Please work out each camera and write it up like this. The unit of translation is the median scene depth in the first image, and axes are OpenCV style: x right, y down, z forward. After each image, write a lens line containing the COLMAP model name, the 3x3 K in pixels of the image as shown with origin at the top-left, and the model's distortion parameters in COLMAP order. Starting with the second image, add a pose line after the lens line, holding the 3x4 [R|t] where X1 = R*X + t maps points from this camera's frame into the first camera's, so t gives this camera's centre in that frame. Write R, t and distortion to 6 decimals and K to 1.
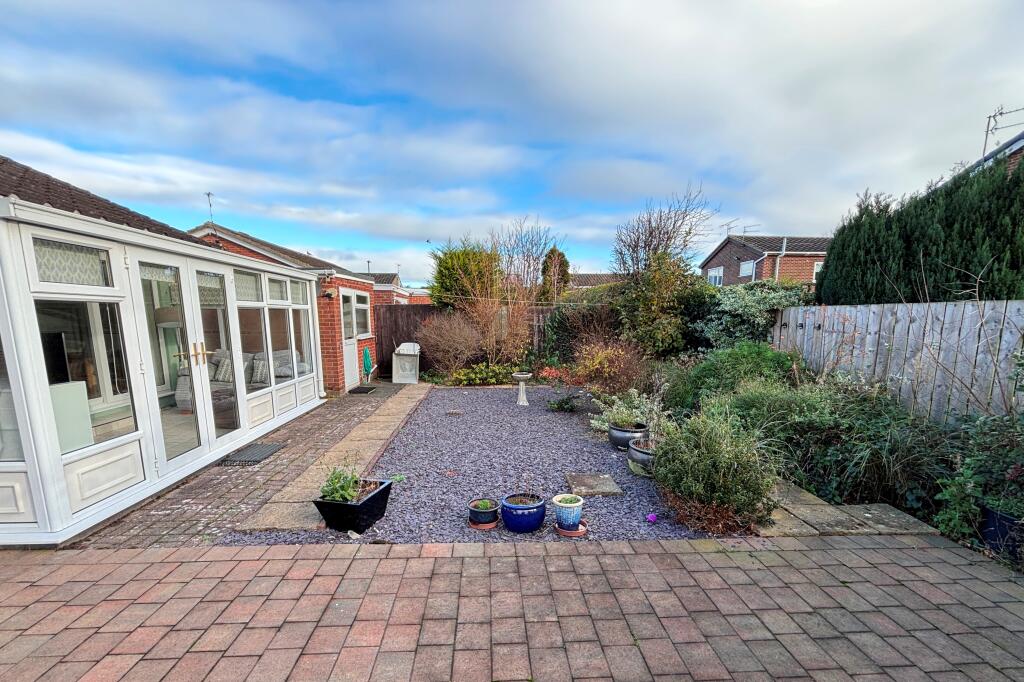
lens RADIAL K [[427.8, 0, 512.0], [0, 427.8, 341.0], [0, 0, 1]] dist [-0.000431, -0.000103]
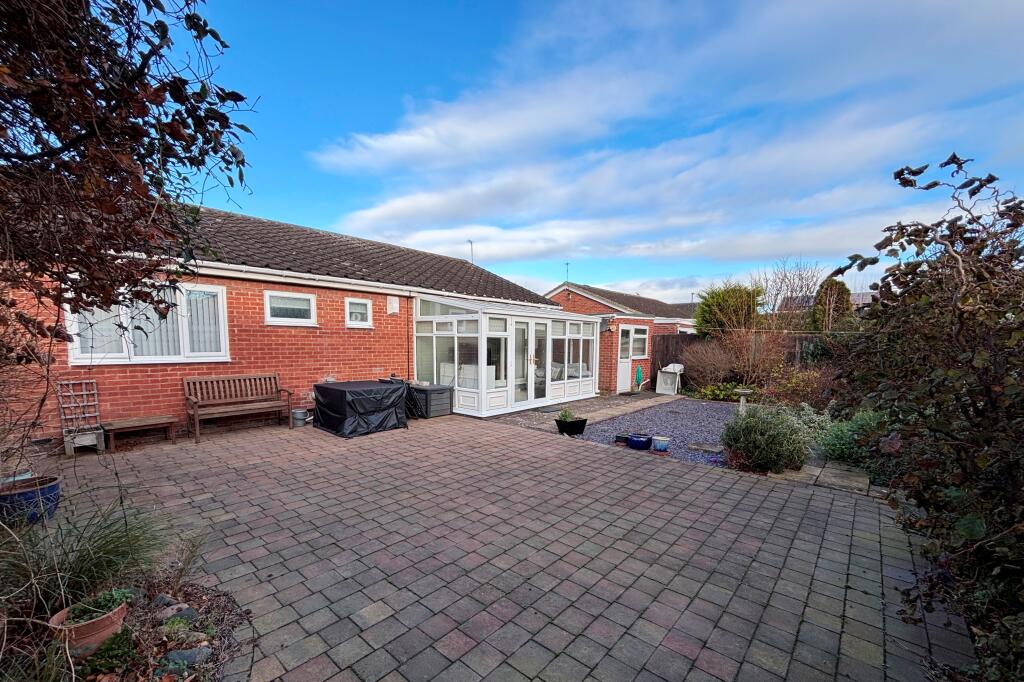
lens RADIAL K [[417.0, 0, 510.4], [0, 417.0, 380.0], [0, 0, 1]] dist [-0.002236, -0.000192]
pose [[0.719432, 0.066062, -0.691414, 0.371555], [-0.045732, 0.997812, 0.047751, 0.020144], [0.693055, -0.002734, 0.720879, -0.331065]]
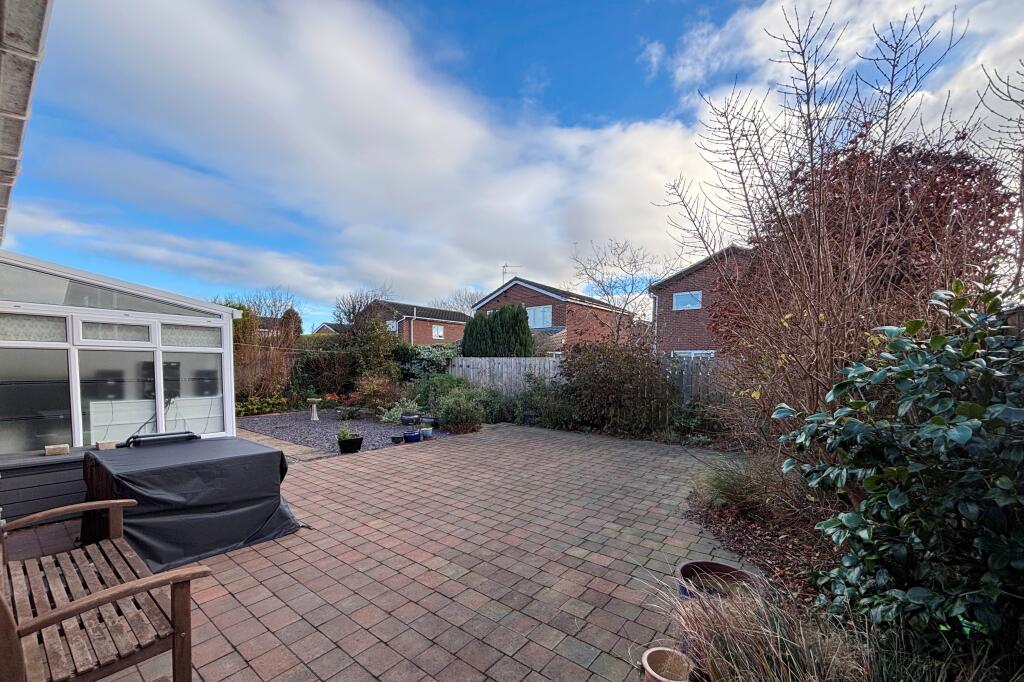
lens RADIAL K [[406.4, 0, 516.9], [0, 406.4, 358.1], [0, 0, 1]] dist [0.033292, 0.000092]
pose [[0.648099, 0.010693, 0.761481, -0.589251], [0.036702, 0.998301, -0.045256, 0.023504], [-0.760671, 0.057278, 0.646605, -0.457842]]
